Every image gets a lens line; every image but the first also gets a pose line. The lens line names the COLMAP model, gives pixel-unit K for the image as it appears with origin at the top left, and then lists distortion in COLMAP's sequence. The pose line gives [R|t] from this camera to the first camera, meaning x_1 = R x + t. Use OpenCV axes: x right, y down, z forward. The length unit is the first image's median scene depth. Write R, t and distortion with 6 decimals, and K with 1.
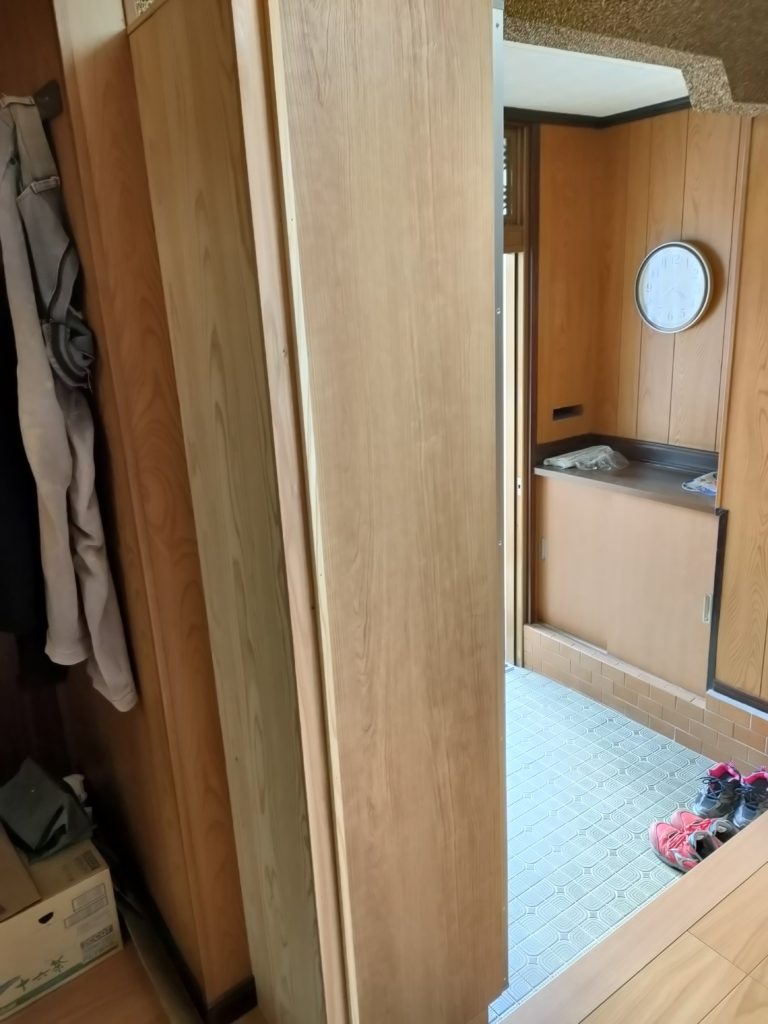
lens RADIAL K [[760.1, 0, 387.7], [0, 760.1, 509.7], [0, 0, 1]] dist [0.084181, -0.017687]
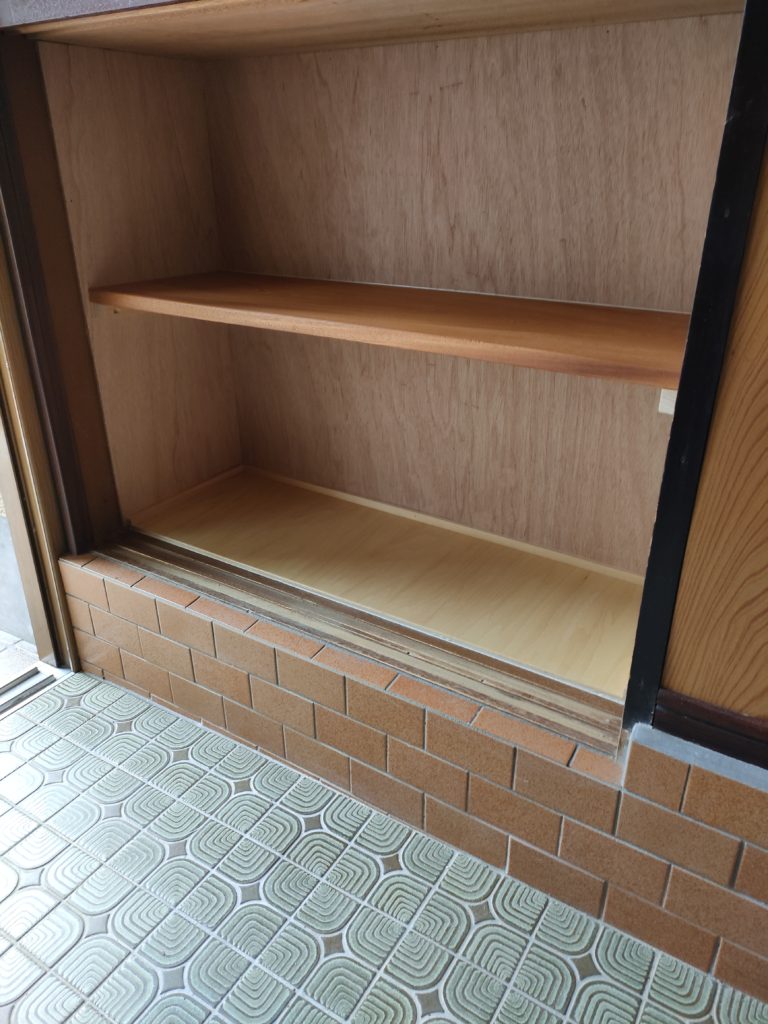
lens RADIAL K [[760.1, 0, 376.1], [0, 760.1, 506.7], [0, 0, 1]] dist [0.084181, -0.017687]
pose [[0.931495, -0.119515, 0.343559, 0.224925], [0.075931, 0.987563, 0.137675, 0.103582], [-0.355740, -0.102157, 0.928985, 0.722829]]
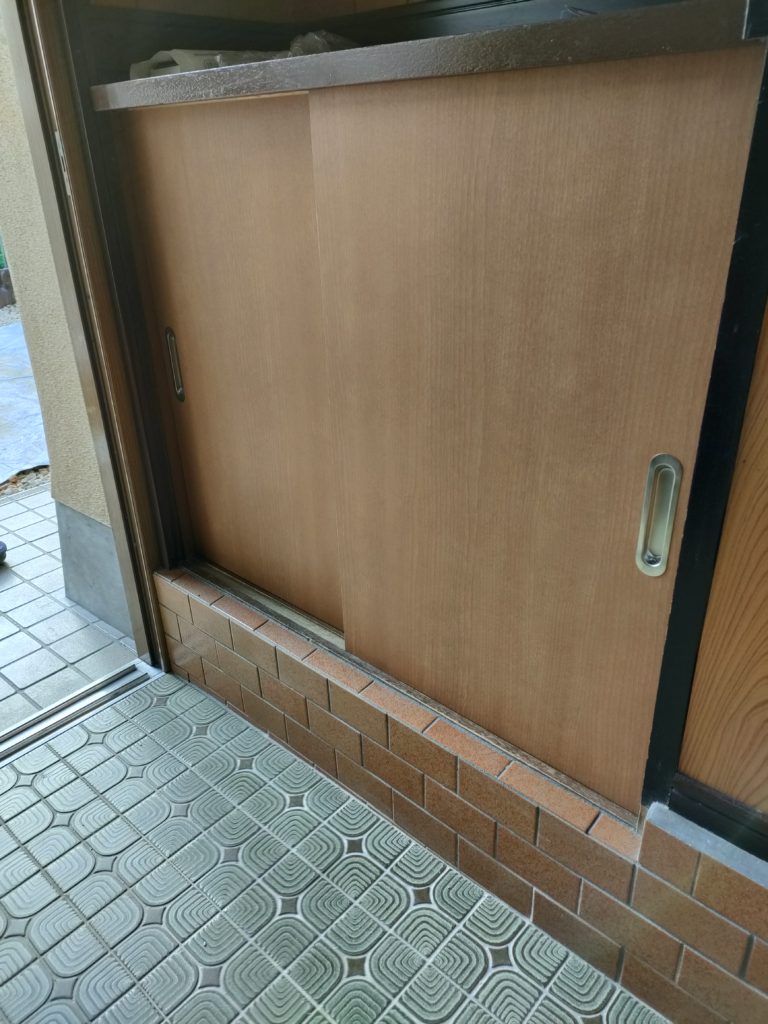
lens RADIAL K [[760.1, 0, 384.0], [0, 760.1, 518.1], [0, 0, 1]] dist [0.084181, -0.017687]
pose [[0.978664, -0.076006, 0.190892, 0.254032], [0.045179, 0.985930, 0.160935, 0.077875], [-0.200439, -0.148877, 0.968328, 0.704769]]
